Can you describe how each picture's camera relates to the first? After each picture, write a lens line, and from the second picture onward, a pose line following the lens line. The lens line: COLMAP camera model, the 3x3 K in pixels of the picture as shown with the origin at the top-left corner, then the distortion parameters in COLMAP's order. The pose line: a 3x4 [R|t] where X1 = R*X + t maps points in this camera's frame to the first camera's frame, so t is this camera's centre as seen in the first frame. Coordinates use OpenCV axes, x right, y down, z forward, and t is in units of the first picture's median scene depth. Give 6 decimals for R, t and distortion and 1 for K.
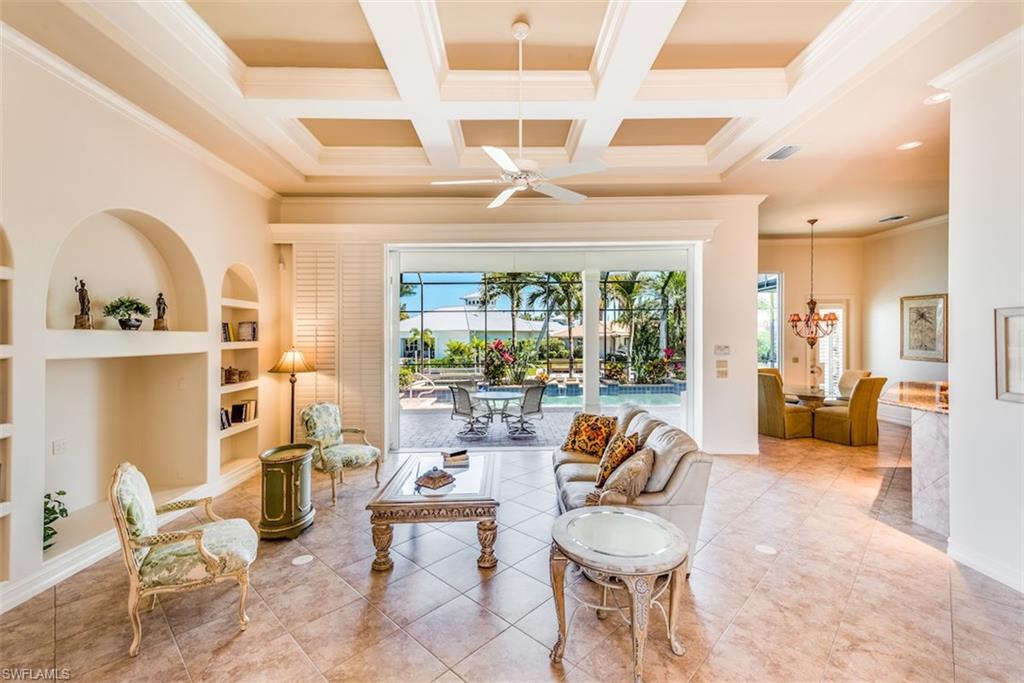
lens RADIAL K [[444.4, 0, 510.8], [0, 444.4, 332.9], [0, 0, 1]] dist [-0.000092, -0.000103]
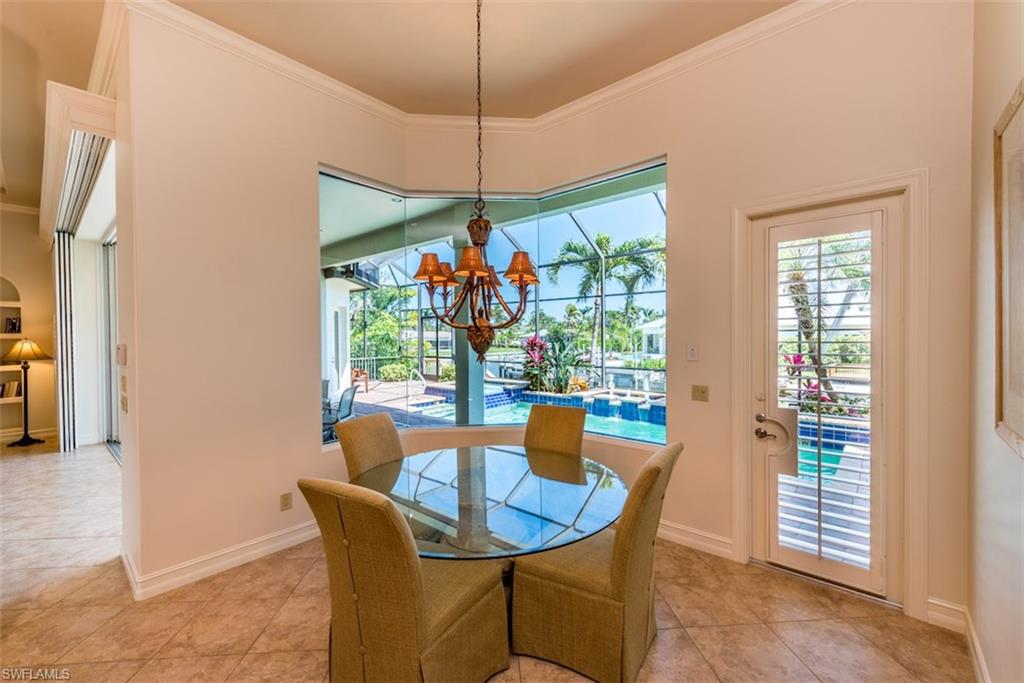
lens RADIAL K [[419.0, 0, 512.0], [0, 419.0, 341.5], [0, 0, 1]] dist [0.001883, 0.000253]
pose [[0.744212, 0.013673, -0.667803, 0.912709], [0.003675, 0.999692, 0.024564, 0.012750], [0.667933, -0.020734, 0.743933, 0.785830]]
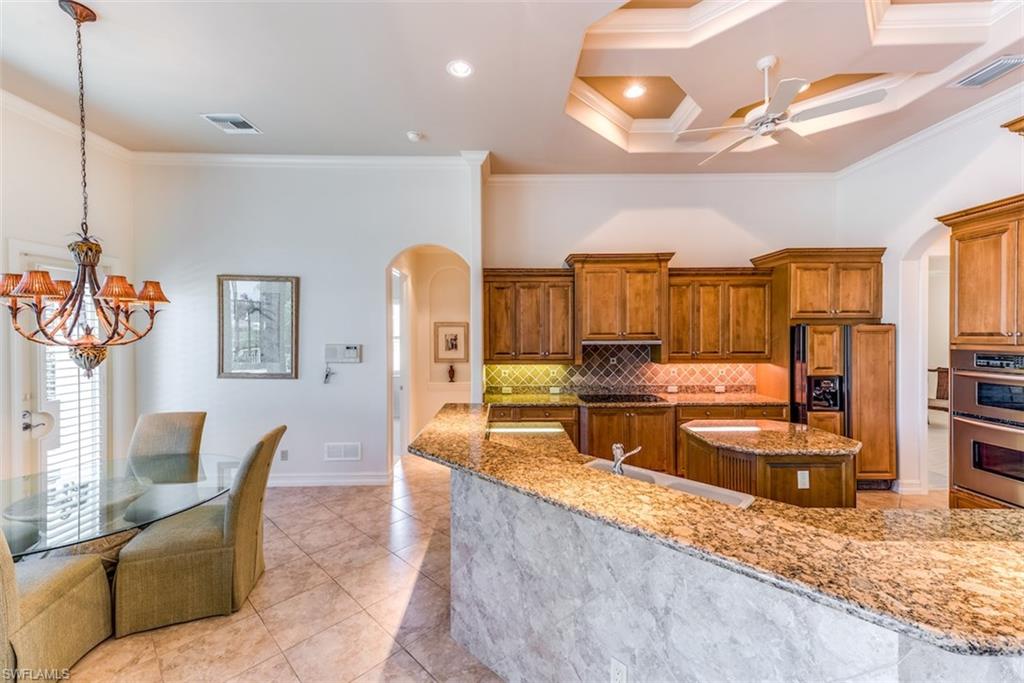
lens RADIAL K [[419.0, 0, 512.0], [0, 419.0, 341.5], [0, 0, 1]] dist [0.001883, 0.000253]
pose [[-0.001611, -0.012012, 0.999927, 0.341345], [-0.002821, 0.999924, 0.012008, 0.001867], [-0.999995, -0.002801, -0.001645, 0.659077]]
